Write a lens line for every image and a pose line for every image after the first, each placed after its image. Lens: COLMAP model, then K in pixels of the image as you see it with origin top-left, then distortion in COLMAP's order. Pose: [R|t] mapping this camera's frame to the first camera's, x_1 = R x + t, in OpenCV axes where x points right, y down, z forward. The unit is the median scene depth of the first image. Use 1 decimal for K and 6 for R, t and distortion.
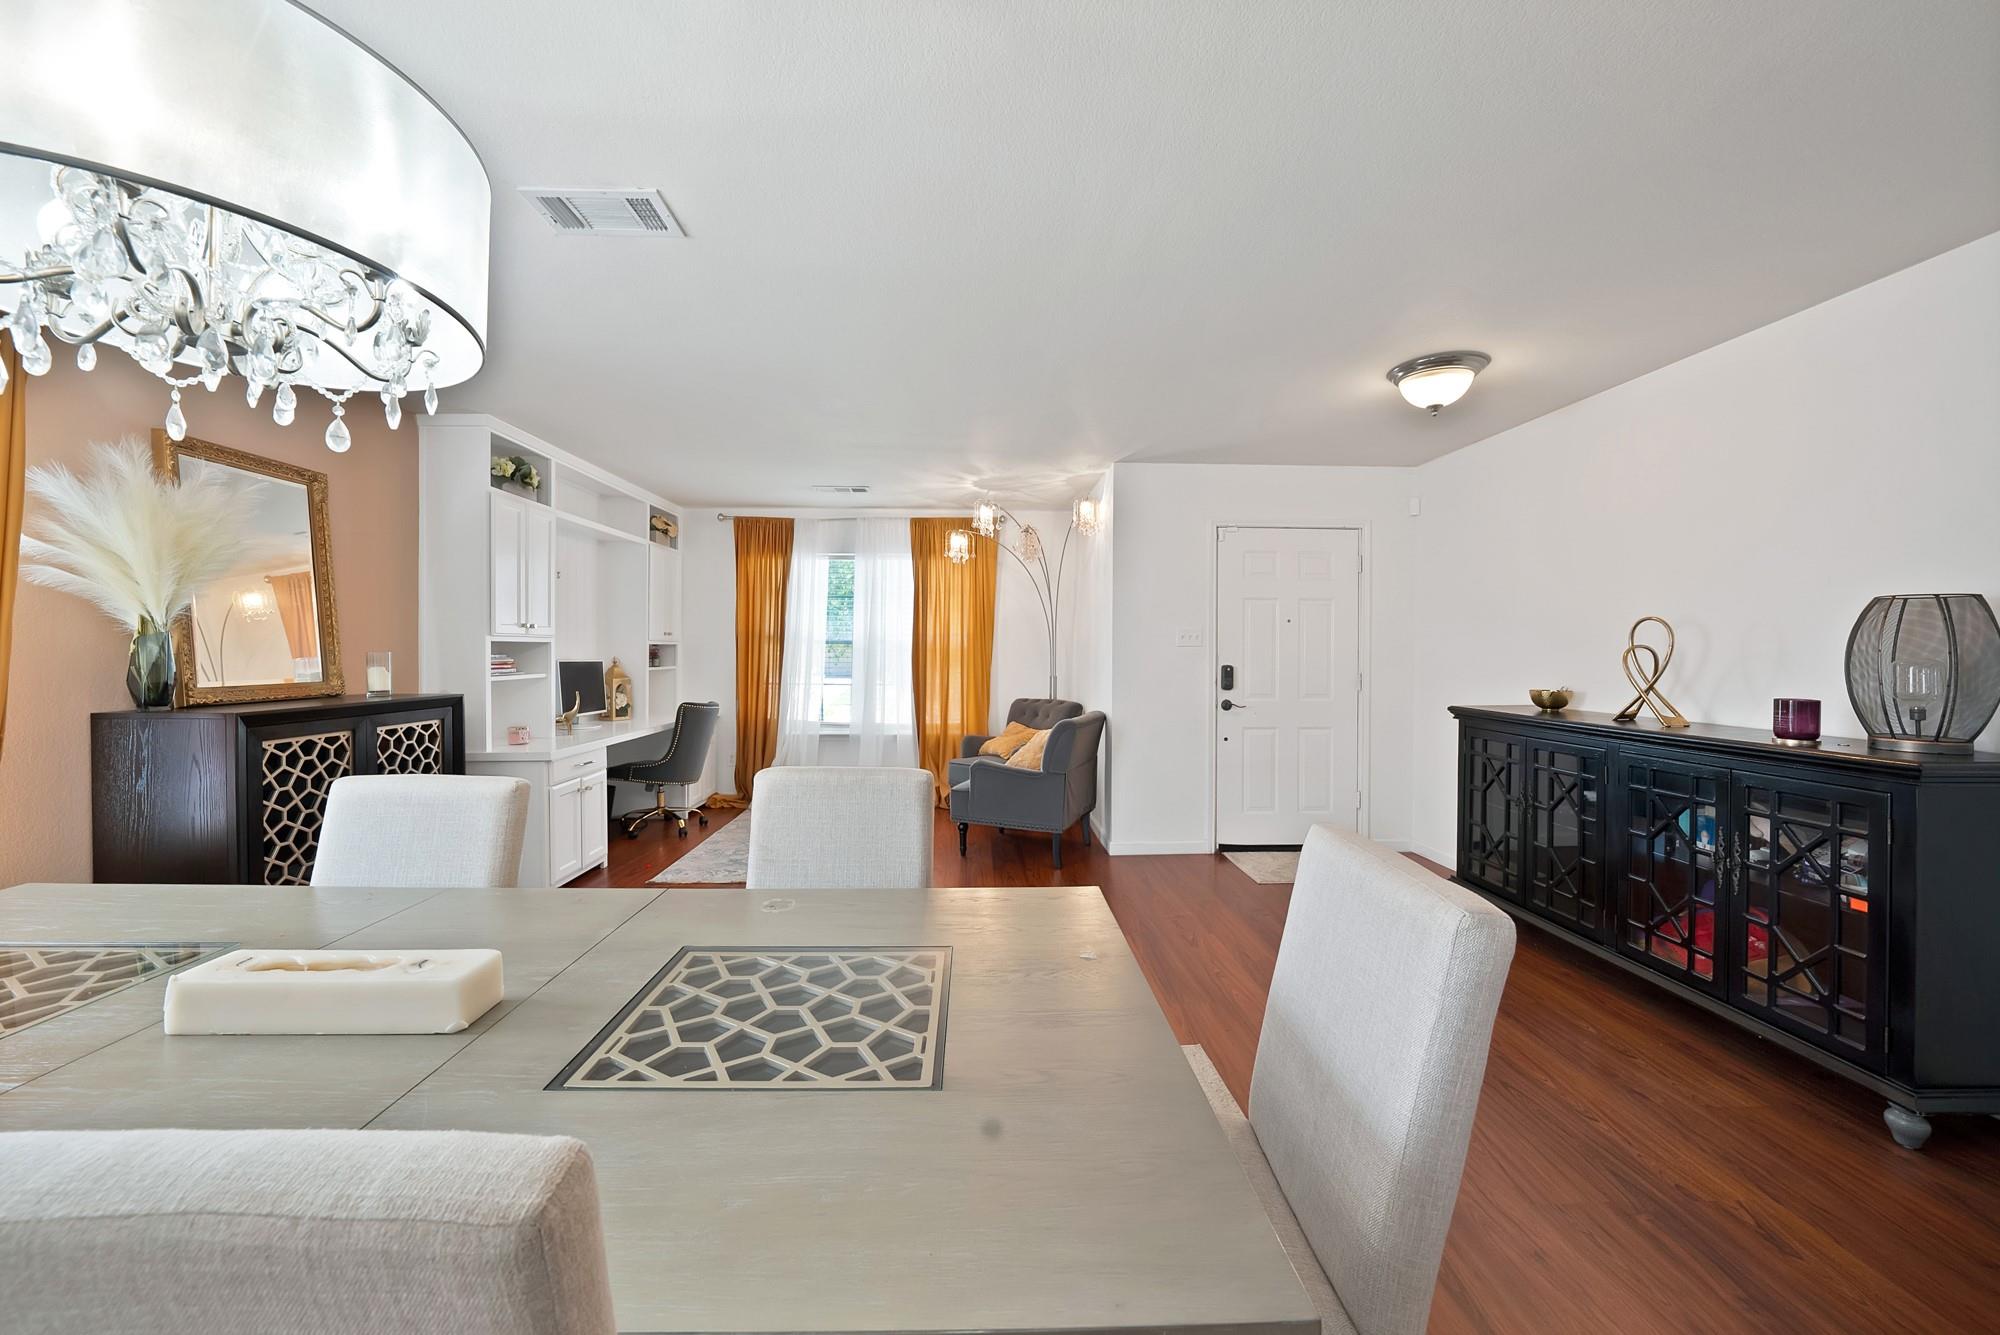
lens RADIAL K [[711.8, 0, 1000.0], [0, 711.8, 667.5], [0, 0, 1]] dist [-0.017180, 0.000074]
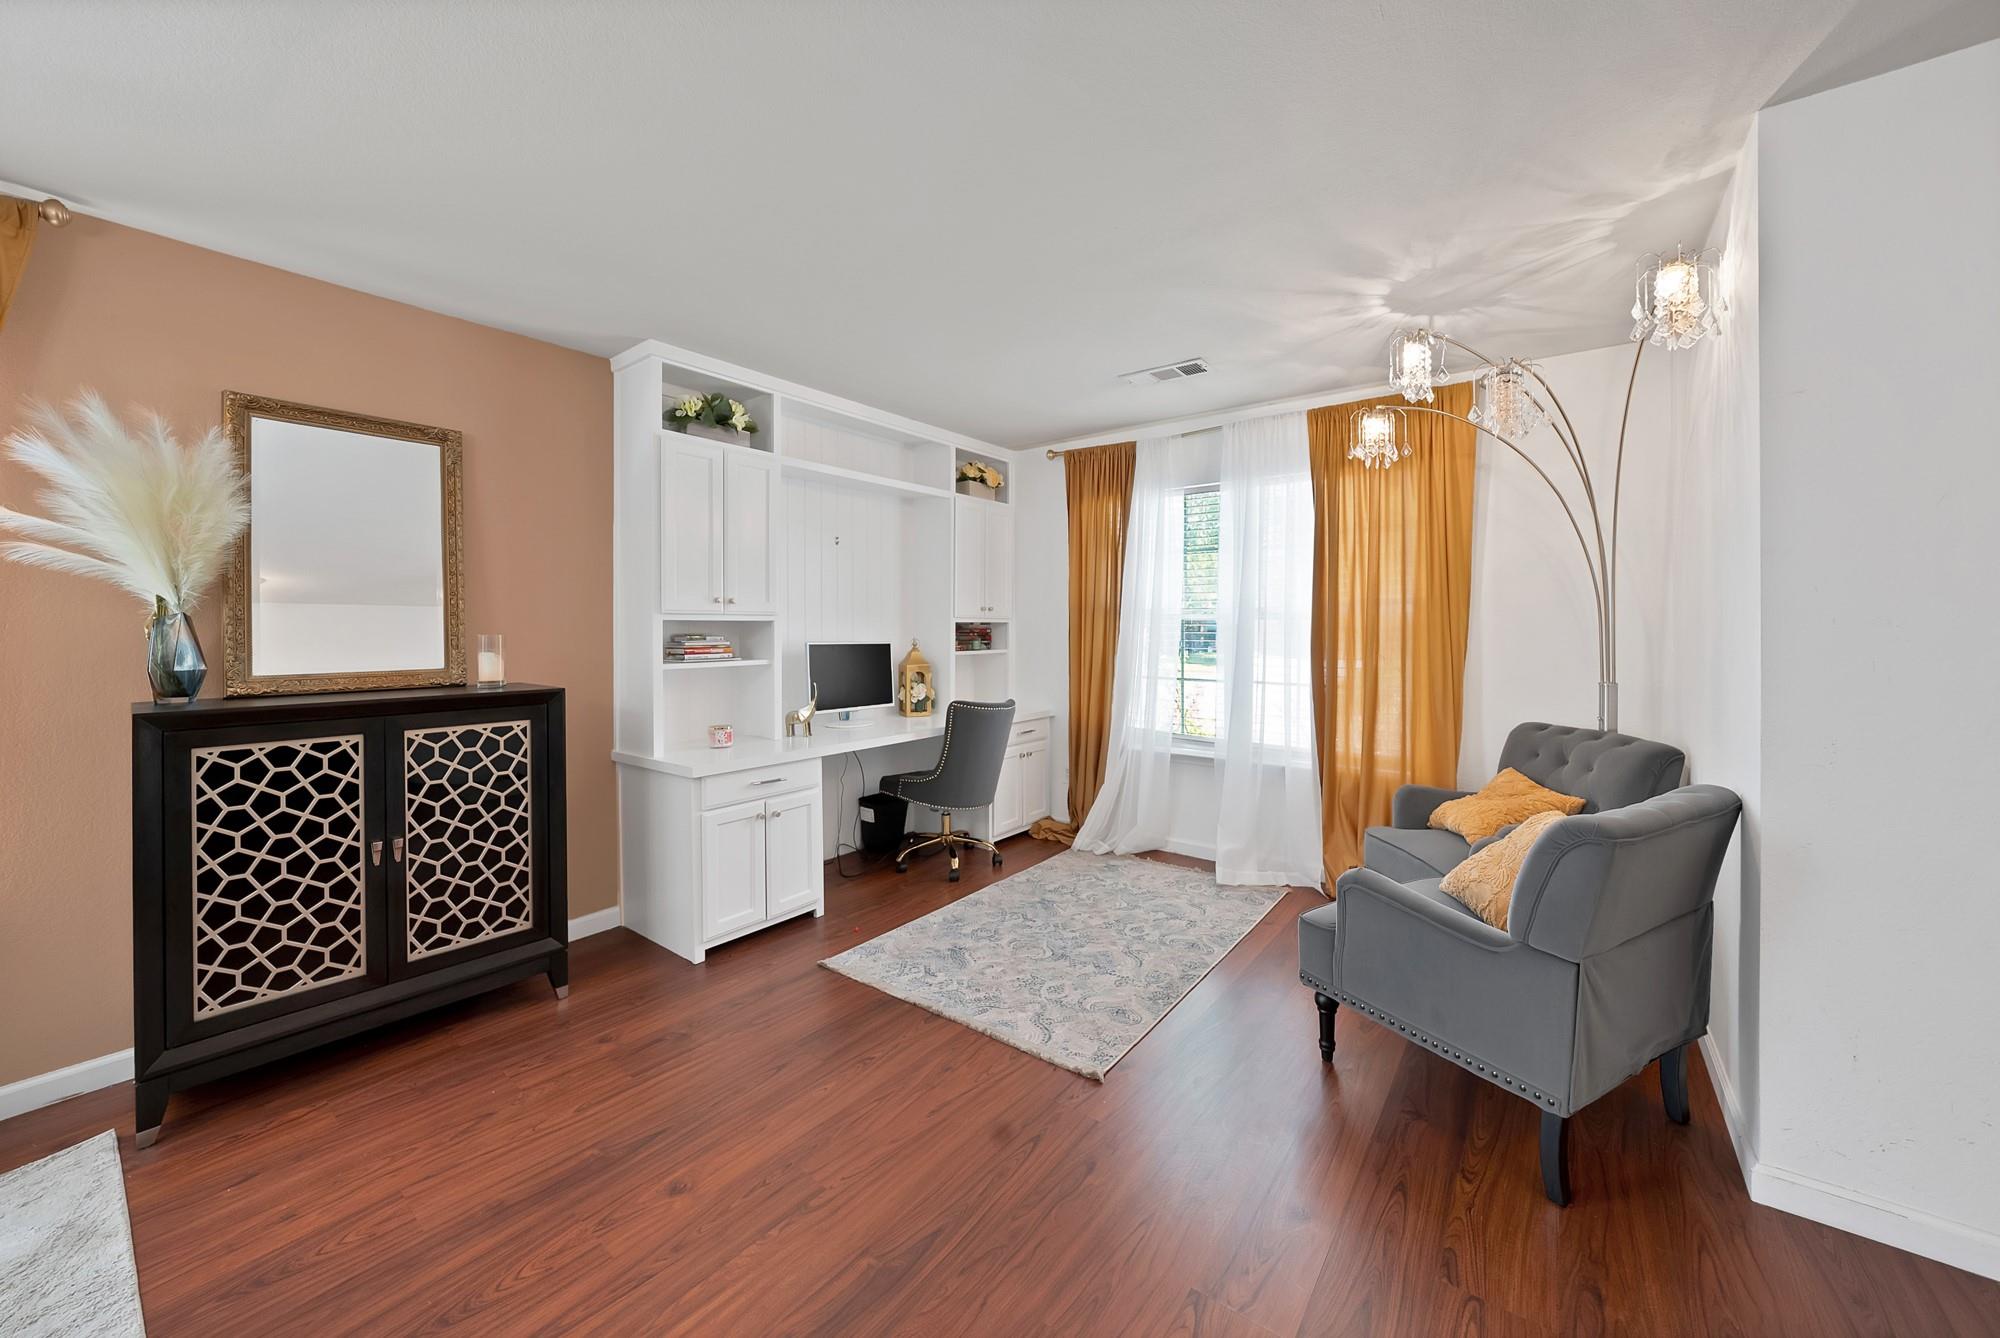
lens RADIAL K [[737.9, 0, 1001.5], [0, 737.9, 633.6], [0, 0, 1]] dist [-0.020825, 0.000134]
pose [[0.767086, 0.003954, -0.641532, 0.083607], [-0.013520, 0.999859, -0.010004, -0.012155], [0.641402, 0.016347, 0.767031, 0.403708]]
